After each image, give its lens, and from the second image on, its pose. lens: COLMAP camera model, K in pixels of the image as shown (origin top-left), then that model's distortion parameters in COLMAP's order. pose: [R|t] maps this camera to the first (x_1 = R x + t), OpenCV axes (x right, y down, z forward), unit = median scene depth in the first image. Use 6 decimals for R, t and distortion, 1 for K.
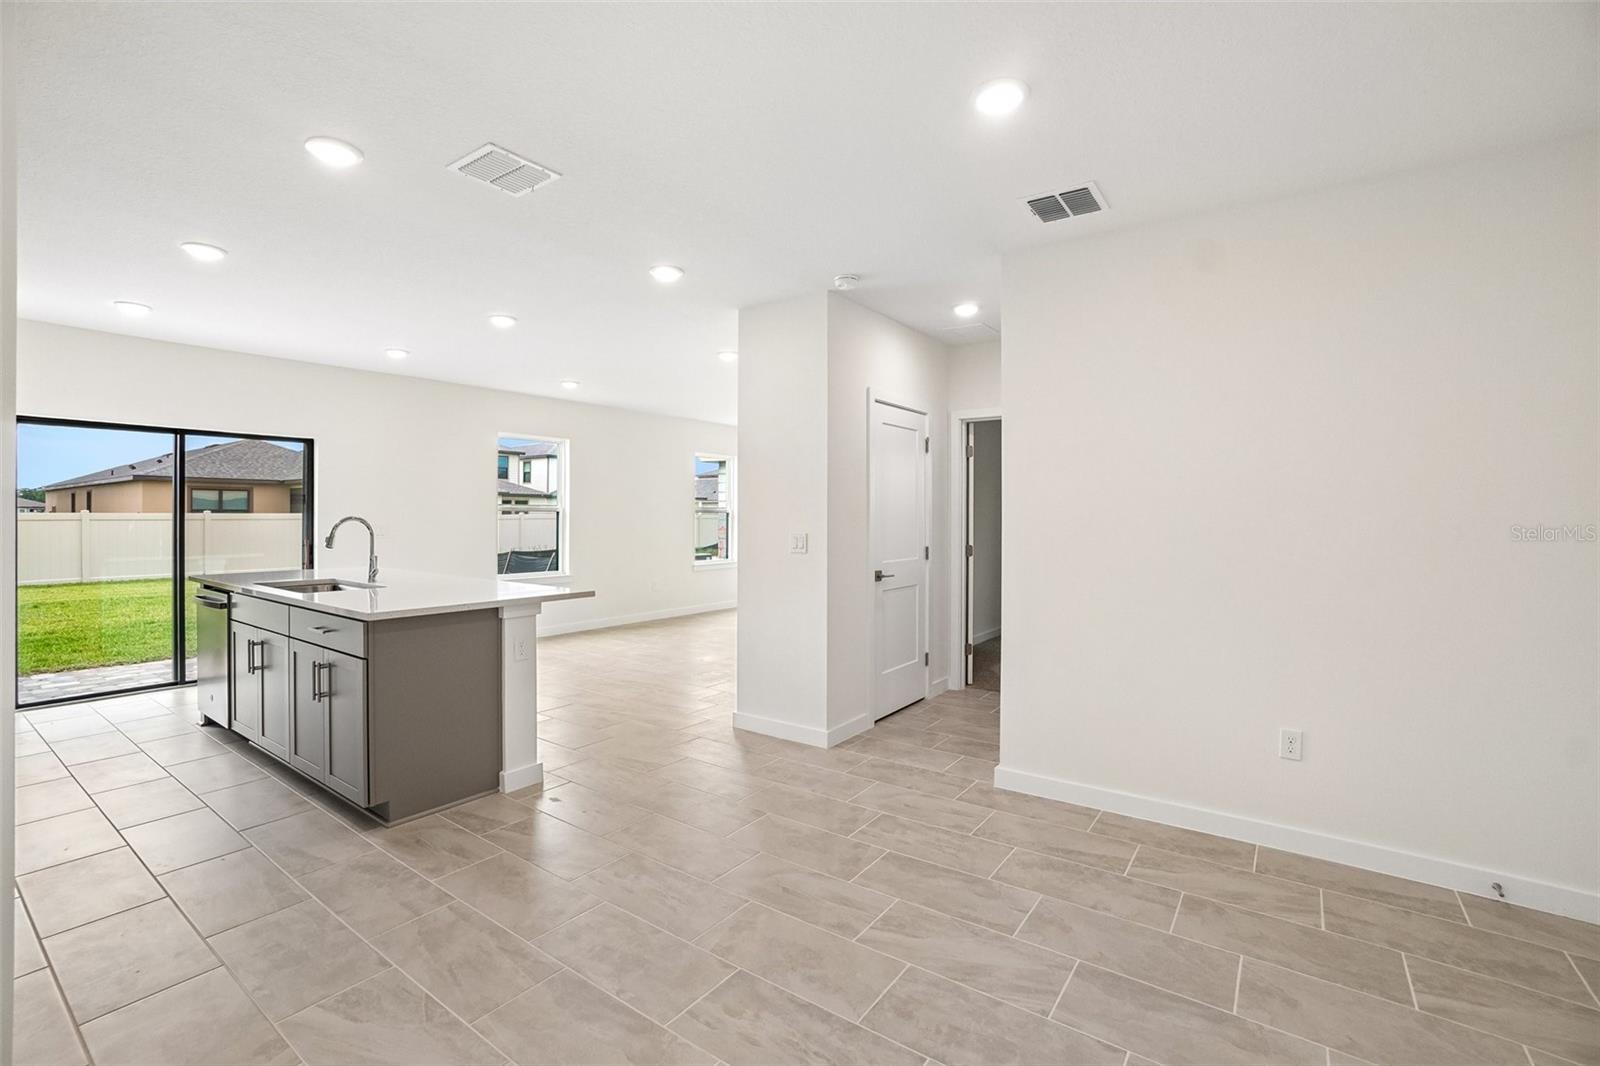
lens RADIAL K [[697.3, 0, 796.2], [0, 697.3, 517.6], [0, 0, 1]] dist [-0.064551, 0.021415]
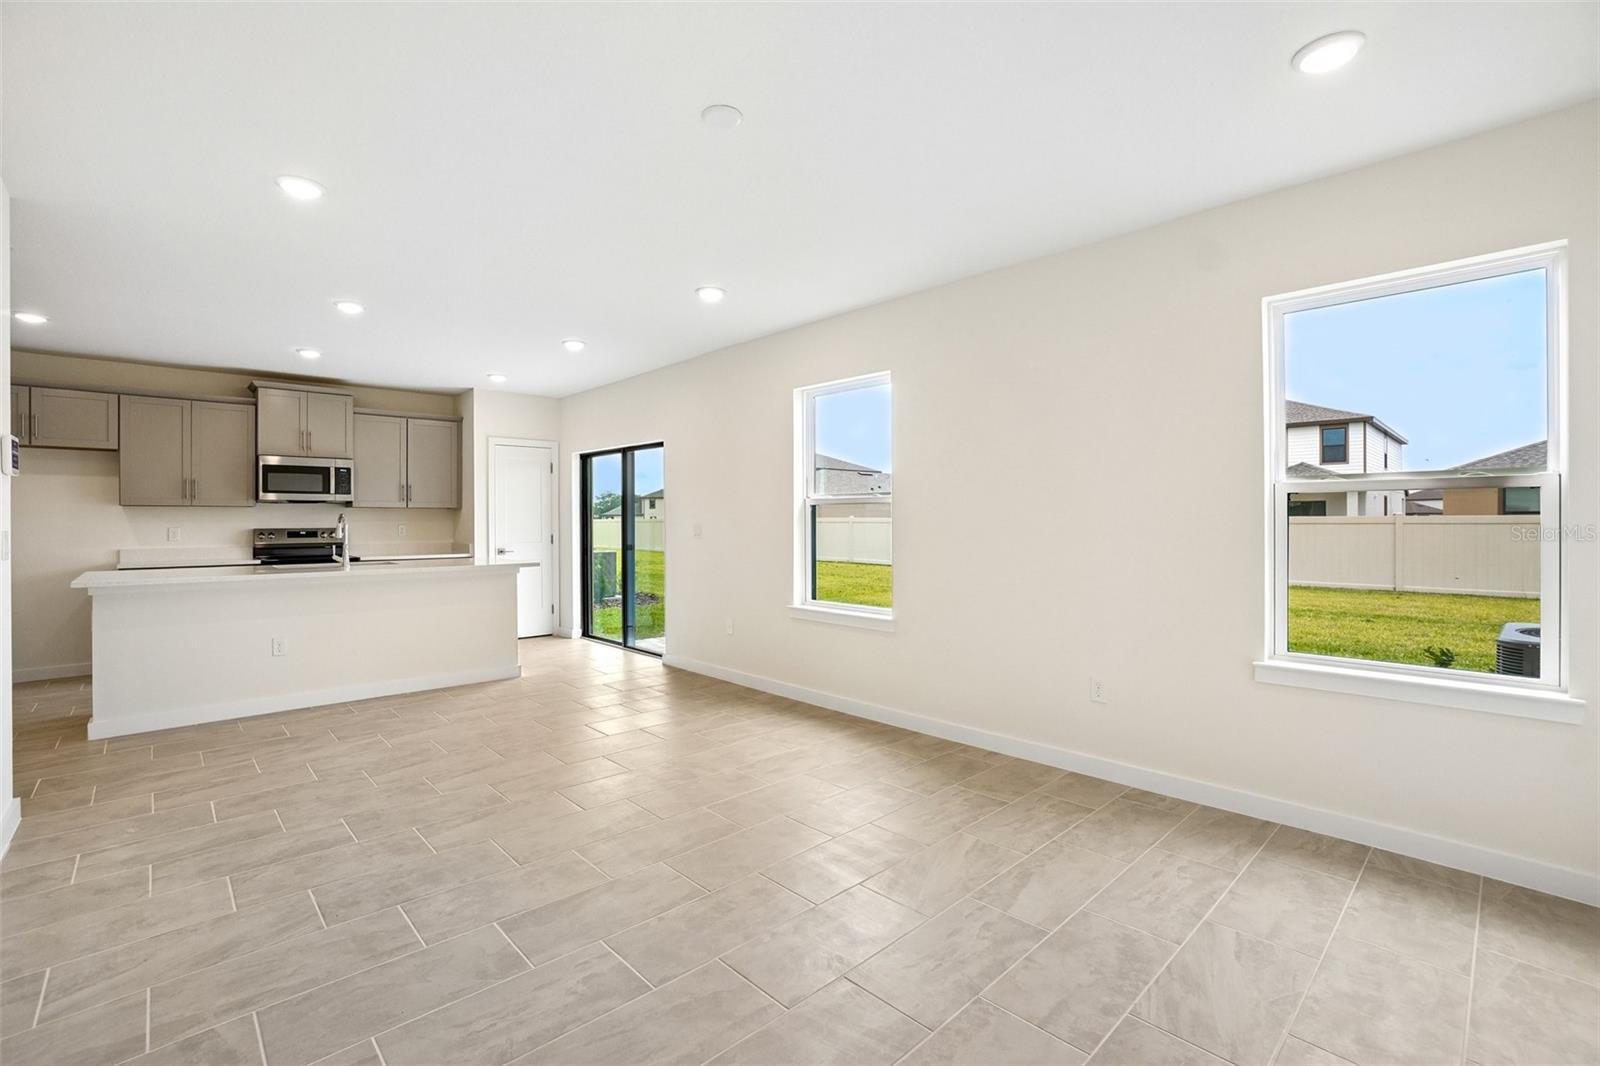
lens RADIAL K [[707.3, 0, 800.4], [0, 707.3, 524.6], [0, 0, 1]] dist [-0.060149, 0.023776]
pose [[-0.186479, 0.003678, -0.982452, 0.354920], [-0.001538, 0.999991, 0.004036, 0.009179], [0.982458, 0.002264, -0.186472, 1.603515]]
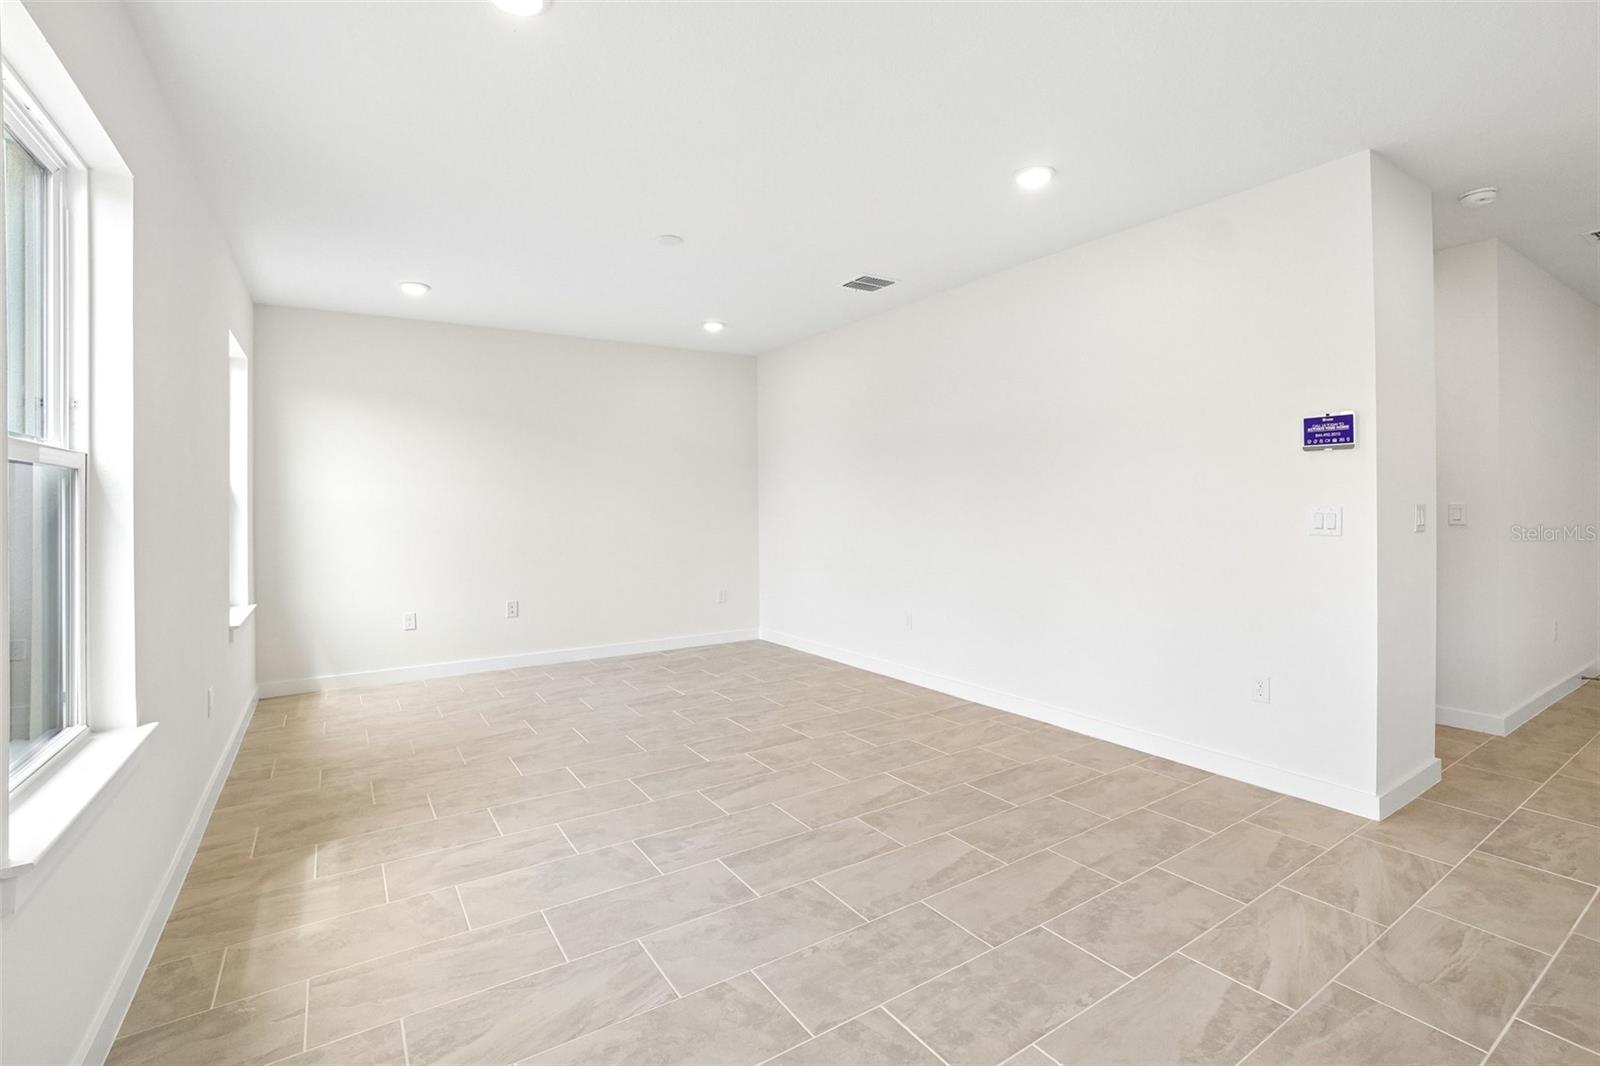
lens RADIAL K [[723.4, 0, 807.1], [0, 723.4, 507.6], [0, 0, 1]] dist [-0.058003, 0.023659]
pose [[0.356191, -0.009875, 0.934361, -0.732873], [0.013520, 0.999894, 0.005413, 0.009600], [-0.934315, 0.010705, 0.356287, 1.072789]]
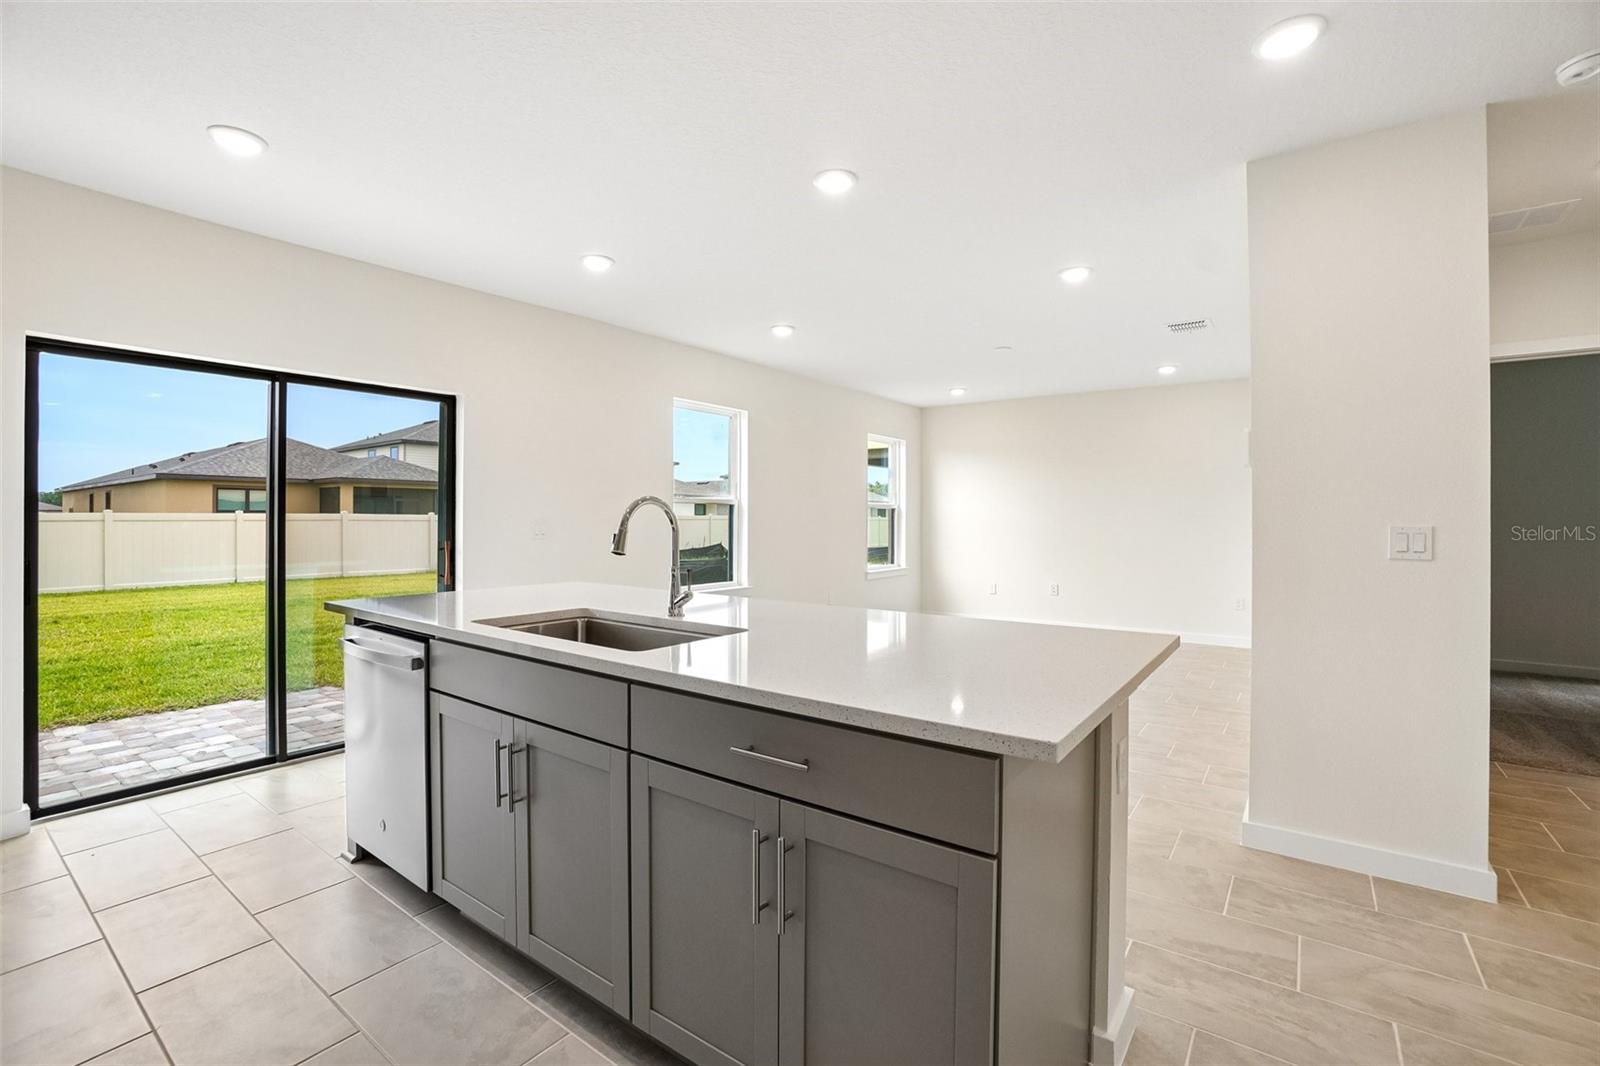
lens RADIAL K [[705.6, 0, 796.9], [0, 705.6, 514.4], [0, 0, 1]] dist [-0.065748, 0.023522]
pose [[0.999851, -0.001886, -0.017160, -0.404044], [0.001756, 0.999970, -0.007603, 0.013078], [0.017174, 0.007571, 0.999824, 0.340312]]
